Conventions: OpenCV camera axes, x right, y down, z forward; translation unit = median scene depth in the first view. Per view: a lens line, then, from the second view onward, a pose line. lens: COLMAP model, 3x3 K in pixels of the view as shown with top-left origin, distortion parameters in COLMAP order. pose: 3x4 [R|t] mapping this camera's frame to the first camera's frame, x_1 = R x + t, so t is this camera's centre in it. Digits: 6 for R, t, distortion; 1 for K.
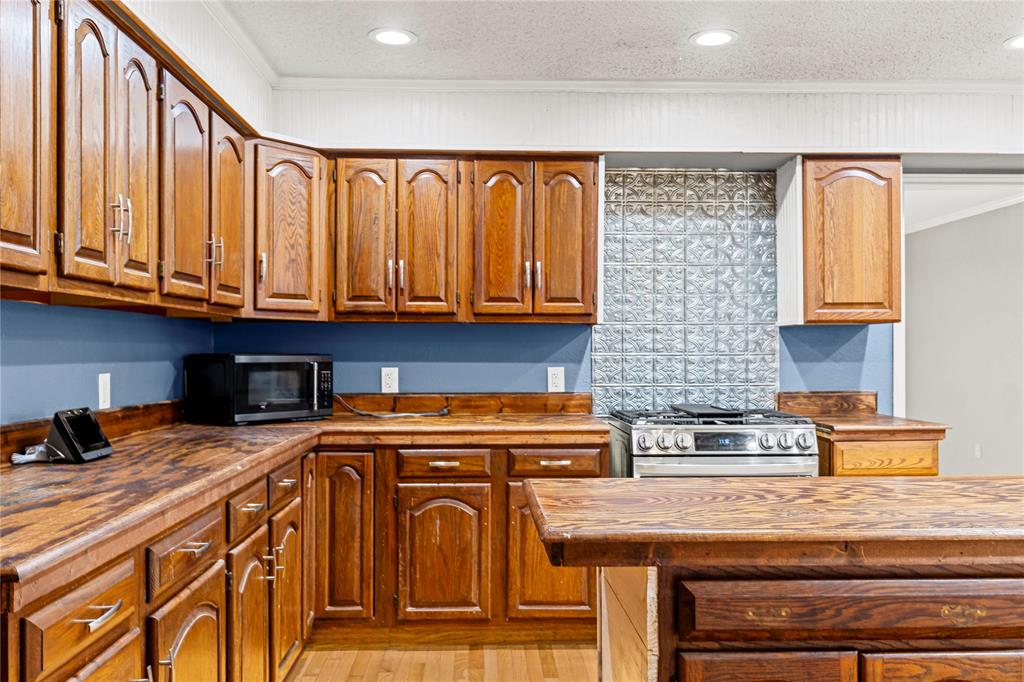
lens RADIAL K [[835.0, 0, 511.7], [0, 835.0, 342.8], [0, 0, 1]] dist [-0.001818, 0.002170]
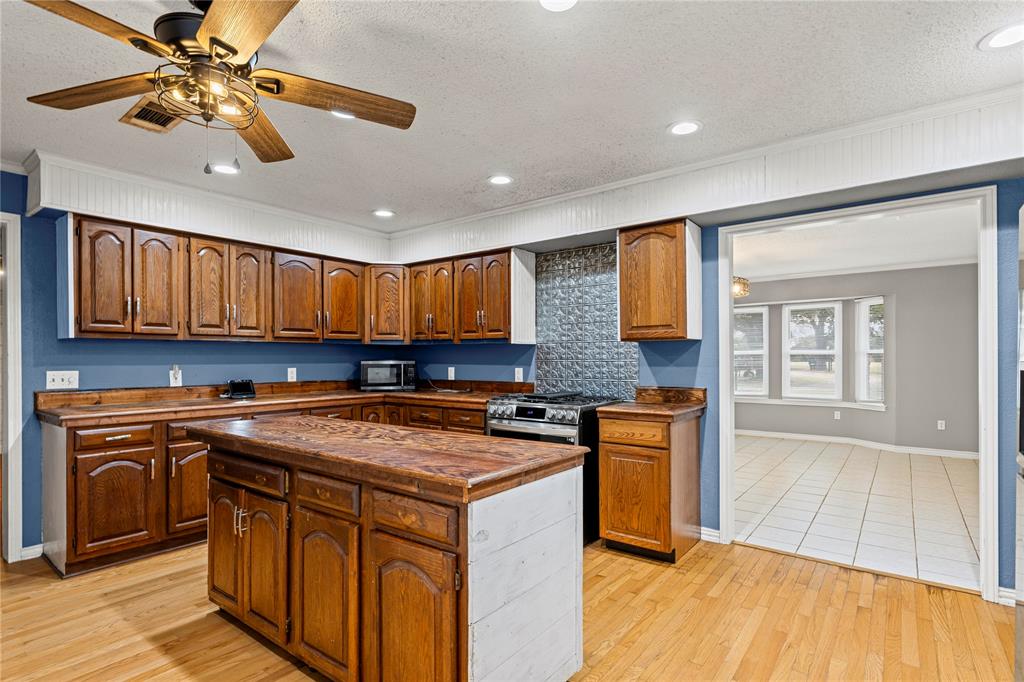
lens RADIAL K [[514.2, 0, 511.9], [0, 514.2, 349.2], [0, 0, 1]] dist [-0.001424, 0.000006]
pose [[0.773057, -0.012102, -0.634221, 0.800920], [0.007309, 0.999922, -0.010170, 0.000439], [0.634294, 0.003227, 0.773085, 0.158129]]
